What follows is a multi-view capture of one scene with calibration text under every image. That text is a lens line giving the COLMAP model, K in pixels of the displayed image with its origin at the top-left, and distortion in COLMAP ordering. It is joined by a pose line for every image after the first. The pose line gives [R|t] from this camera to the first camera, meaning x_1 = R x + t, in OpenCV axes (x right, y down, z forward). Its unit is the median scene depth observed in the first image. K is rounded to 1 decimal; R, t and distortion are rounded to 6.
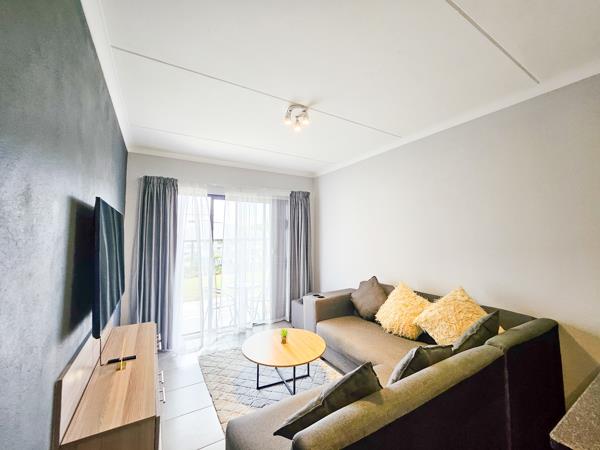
lens RADIAL K [[245.2, 0, 300.1], [0, 245.2, 221.6], [0, 0, 1]] dist [-0.002850, -0.000161]
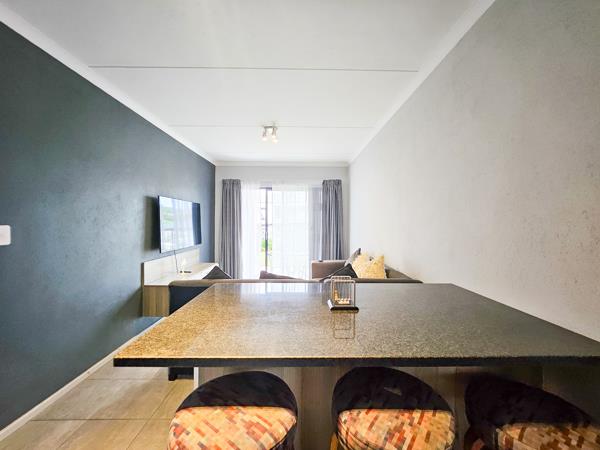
lens RADIAL K [[245.2, 0, 312.9], [0, 245.2, 222.2], [0, 0, 1]] dist [-0.002850, -0.000161]
pose [[0.868125, 0.006094, -0.496307, 0.570519], [0.023076, 0.998348, 0.052622, 0.023064], [0.495808, -0.057135, 0.866551, -0.119171]]
